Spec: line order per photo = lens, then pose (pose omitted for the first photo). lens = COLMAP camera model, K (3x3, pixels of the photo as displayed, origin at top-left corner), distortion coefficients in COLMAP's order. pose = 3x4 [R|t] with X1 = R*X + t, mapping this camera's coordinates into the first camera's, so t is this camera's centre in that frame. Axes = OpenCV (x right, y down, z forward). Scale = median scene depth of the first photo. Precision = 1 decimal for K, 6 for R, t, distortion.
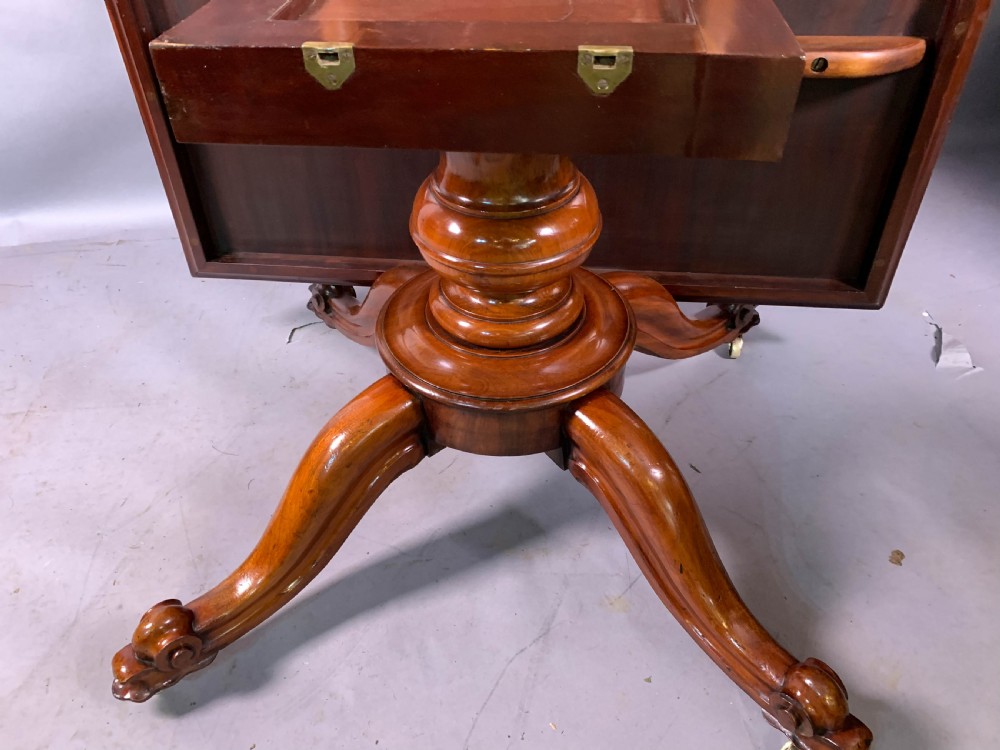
lens RADIAL K [[764.7, 0, 497.6], [0, 764.7, 366.3], [0, 0, 1]] dist [0.084442, -0.147552]
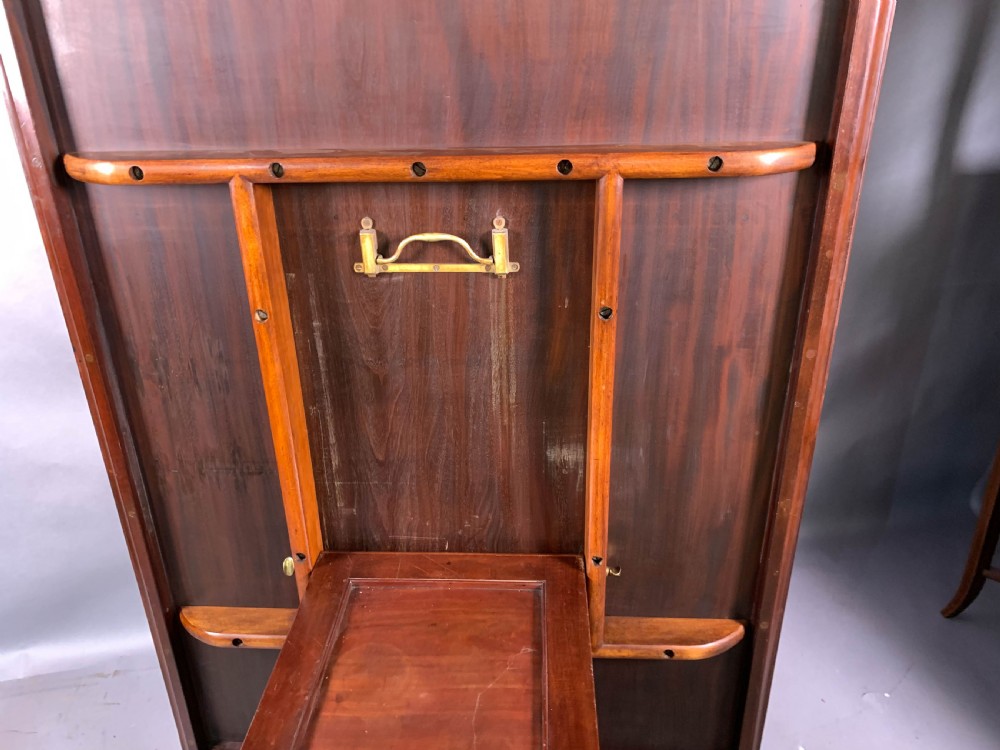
lens RADIAL K [[780.7, 0, 500.0], [0, 780.7, 375.0], [0, 0, 1]] dist [0.003190, -0.002795]
pose [[0.998625, -0.021725, 0.047713, 0.059532], [0.032549, 0.970378, -0.239390, -0.534835], [-0.041099, 0.240614, 0.969750, -0.448999]]
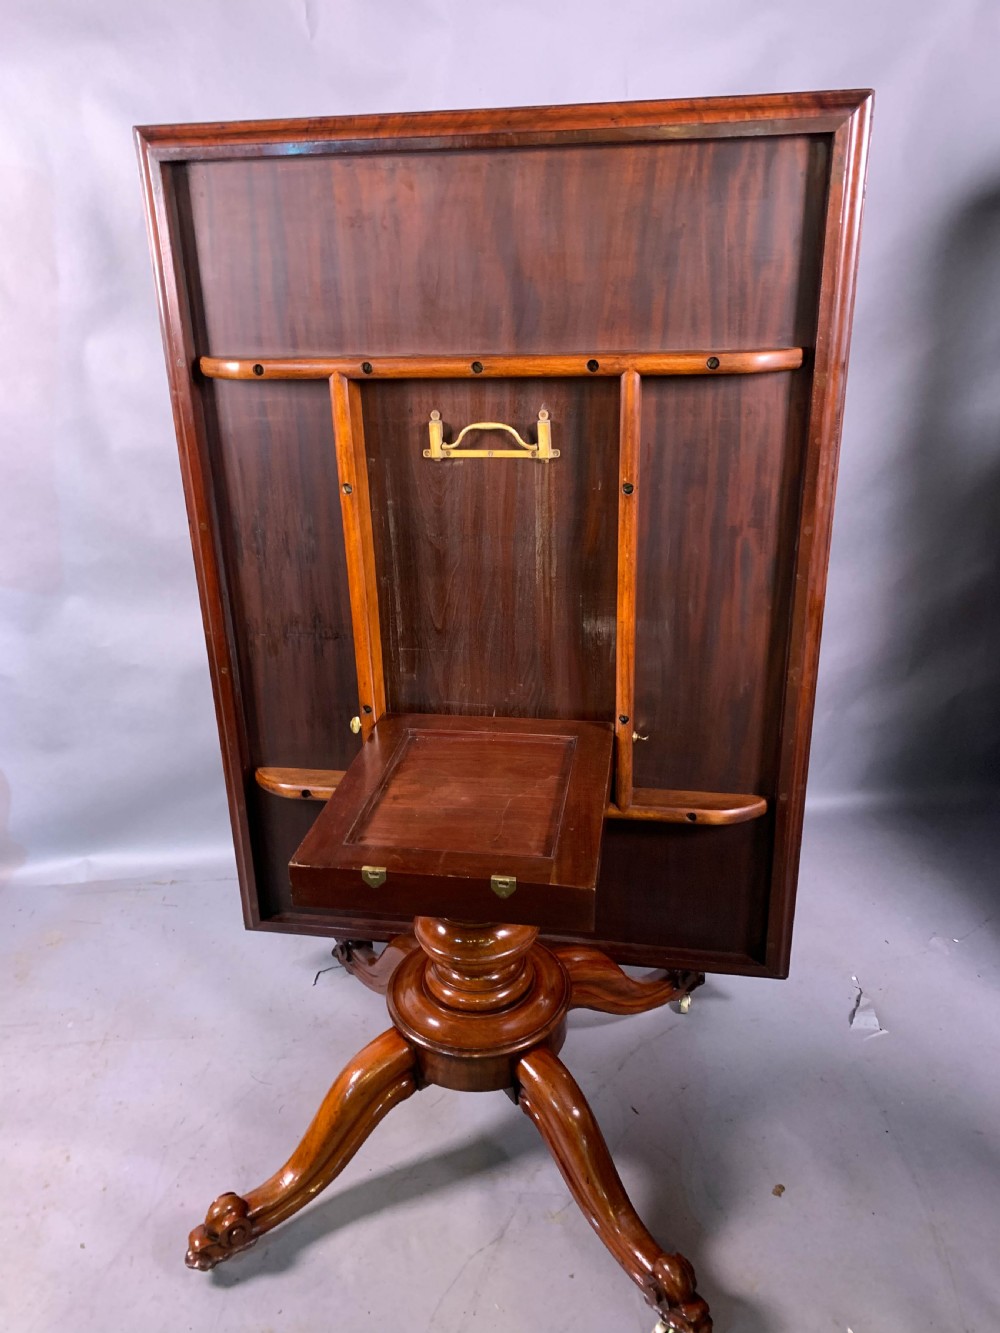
lens RADIAL K [[1027.6, 0, 501.5], [0, 1027.6, 652.2], [0, 0, 1]] dist [0.017207, -0.013909]
pose [[0.998293, 0.015438, -0.056334, 0.151114], [-0.031346, 0.955393, -0.293671, -0.096172], [0.049287, 0.294935, 0.954245, -1.000178]]
